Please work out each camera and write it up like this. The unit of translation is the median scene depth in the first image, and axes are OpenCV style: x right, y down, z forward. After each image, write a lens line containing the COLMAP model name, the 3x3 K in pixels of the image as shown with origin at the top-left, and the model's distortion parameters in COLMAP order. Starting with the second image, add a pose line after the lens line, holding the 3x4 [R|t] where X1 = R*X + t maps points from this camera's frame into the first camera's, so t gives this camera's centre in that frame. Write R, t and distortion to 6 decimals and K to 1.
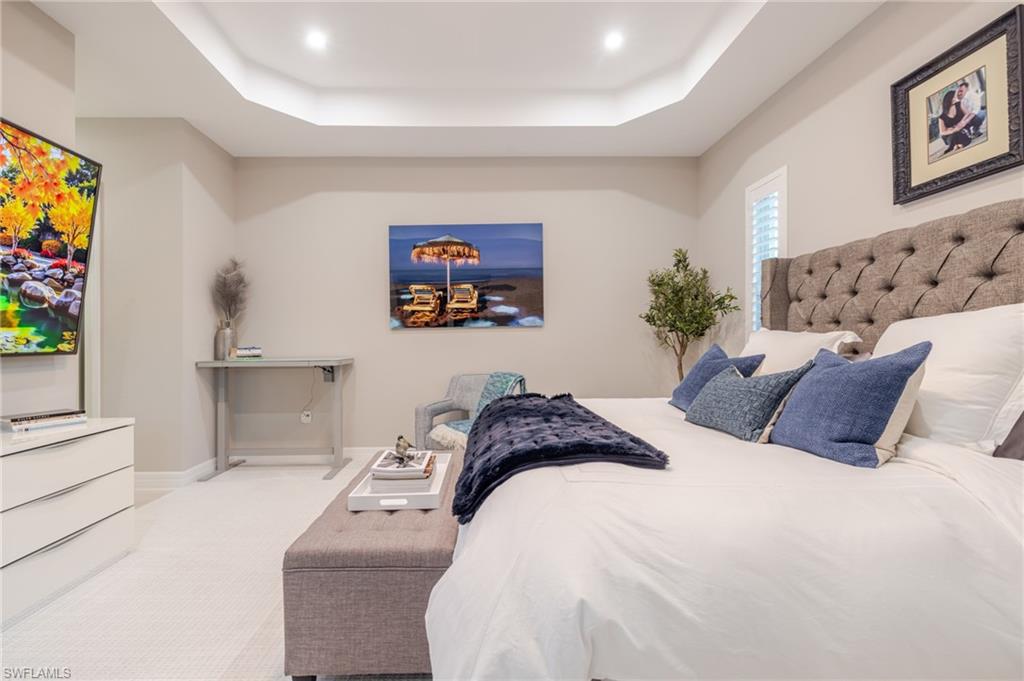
lens RADIAL K [[430.7, 0, 512.0], [0, 430.7, 340.5], [0, 0, 1]] dist [-0.000424, 0.000008]
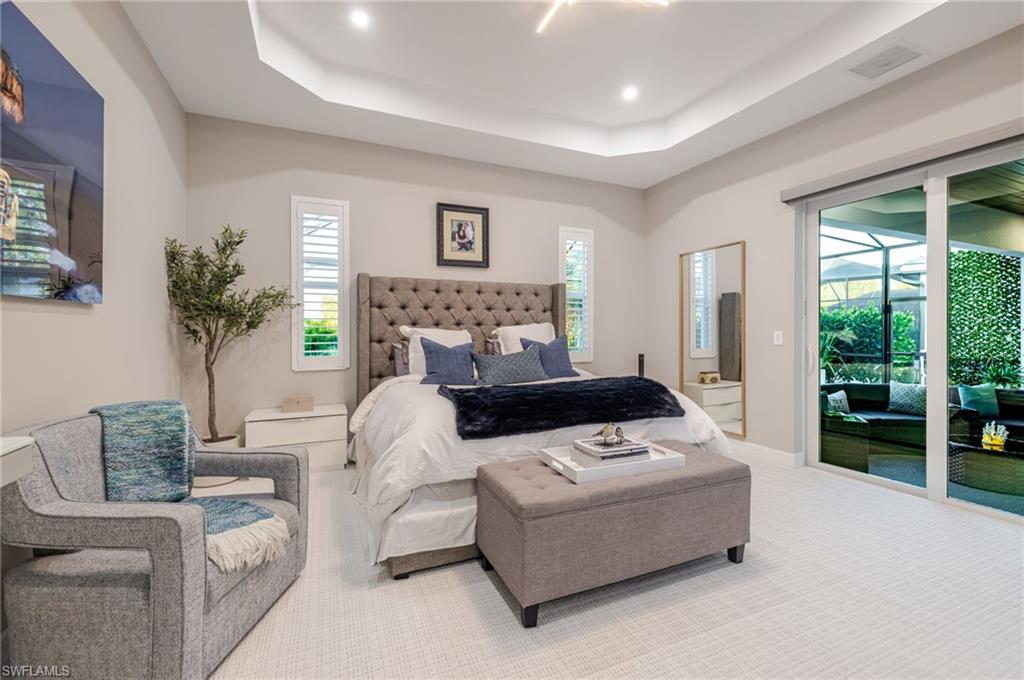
lens RADIAL K [[430.7, 0, 512.0], [0, 430.7, 340.0], [0, 0, 1]] dist [-0.000424, 0.000008]
pose [[-0.328382, 0.005769, 0.944527, -1.043569], [0.011125, 0.999936, -0.002240, 0.016616], [-0.944479, 0.009772, -0.328425, 1.386700]]
